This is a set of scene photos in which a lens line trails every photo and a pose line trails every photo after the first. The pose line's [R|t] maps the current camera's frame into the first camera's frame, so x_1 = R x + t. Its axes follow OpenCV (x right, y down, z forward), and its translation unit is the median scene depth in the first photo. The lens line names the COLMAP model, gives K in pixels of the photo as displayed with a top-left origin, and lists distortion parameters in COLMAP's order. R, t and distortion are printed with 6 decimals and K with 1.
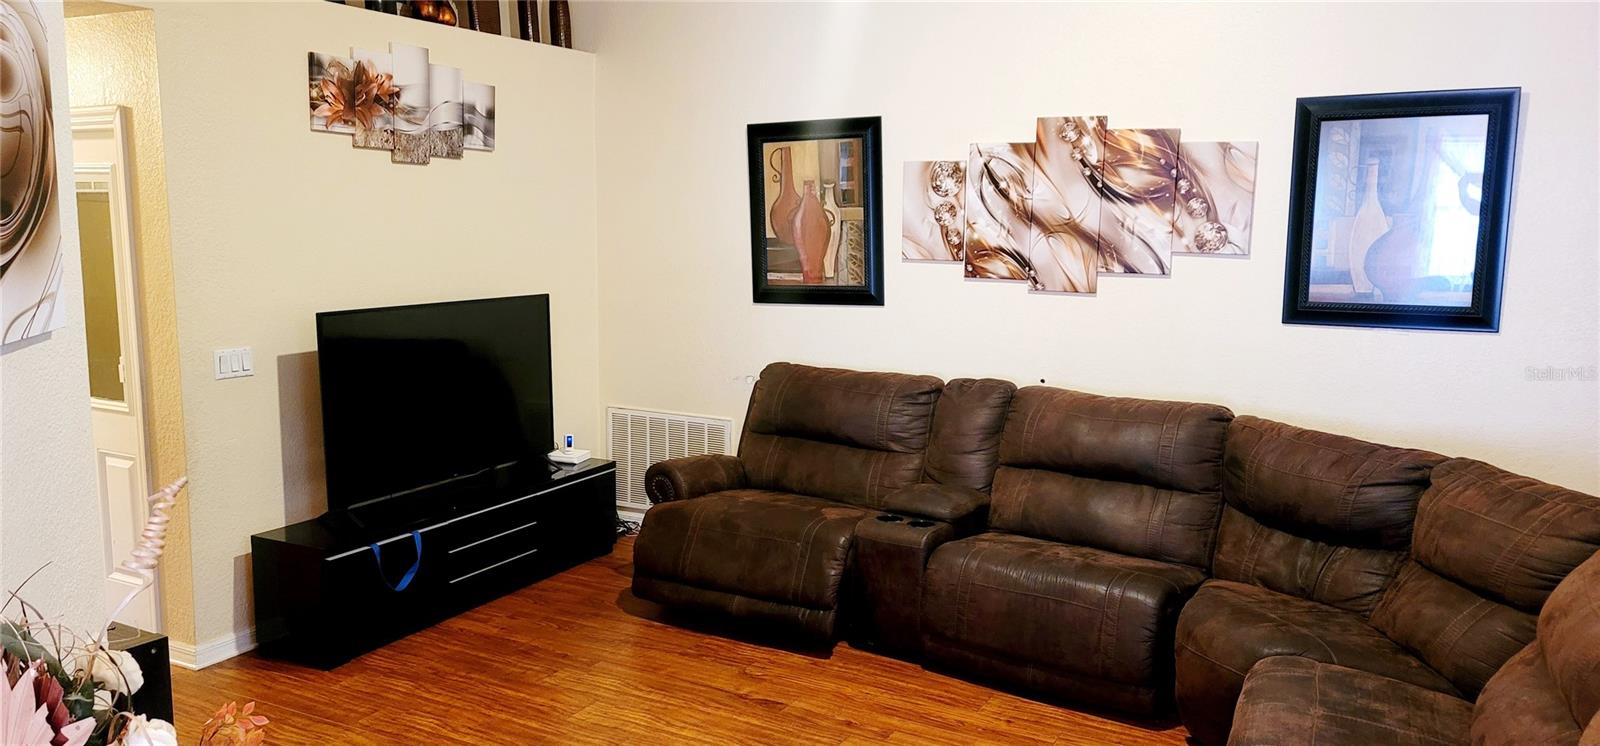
lens RADIAL K [[1193.1, 0, 799.2], [0, 1193.1, 373.6], [0, 0, 1]] dist [0.027136, -0.013187]
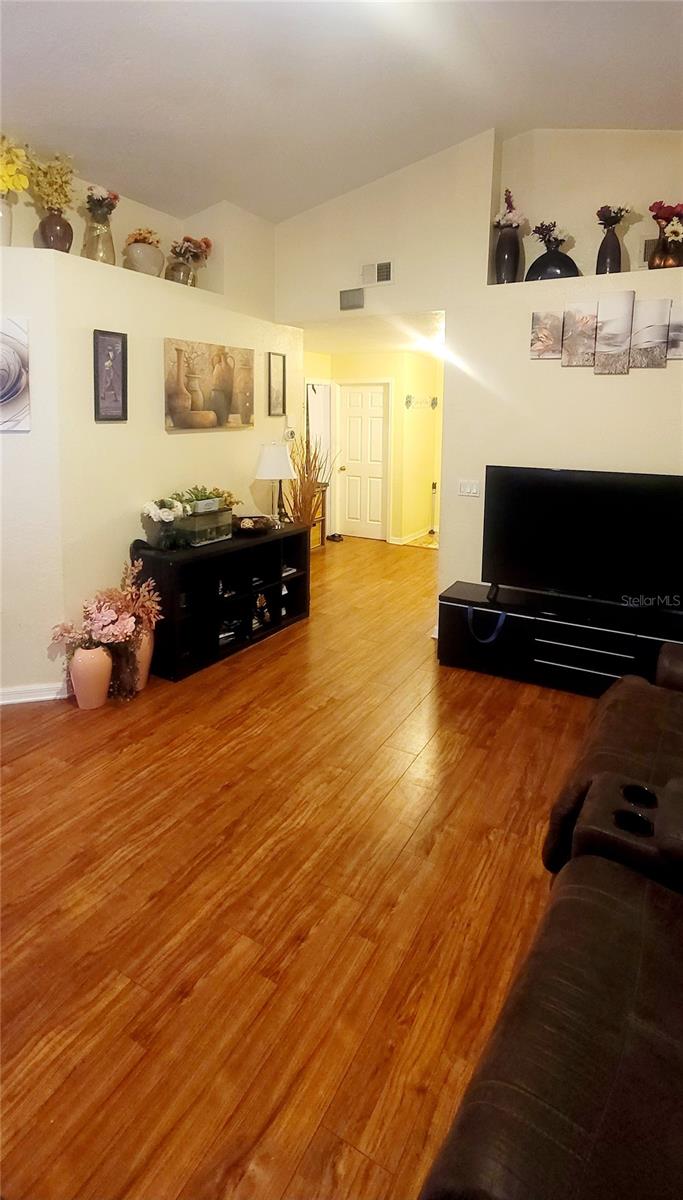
lens RADIAL K [[591.6, 0, 335.7], [0, 591.6, 456.9], [0, 0, 1]] dist [-0.001718, -0.000755]
pose [[-0.025979, 0.060543, -0.997827, 0.412965], [-0.148438, 0.986865, 0.063743, -0.078304], [0.988580, 0.149771, -0.016651, 0.738722]]
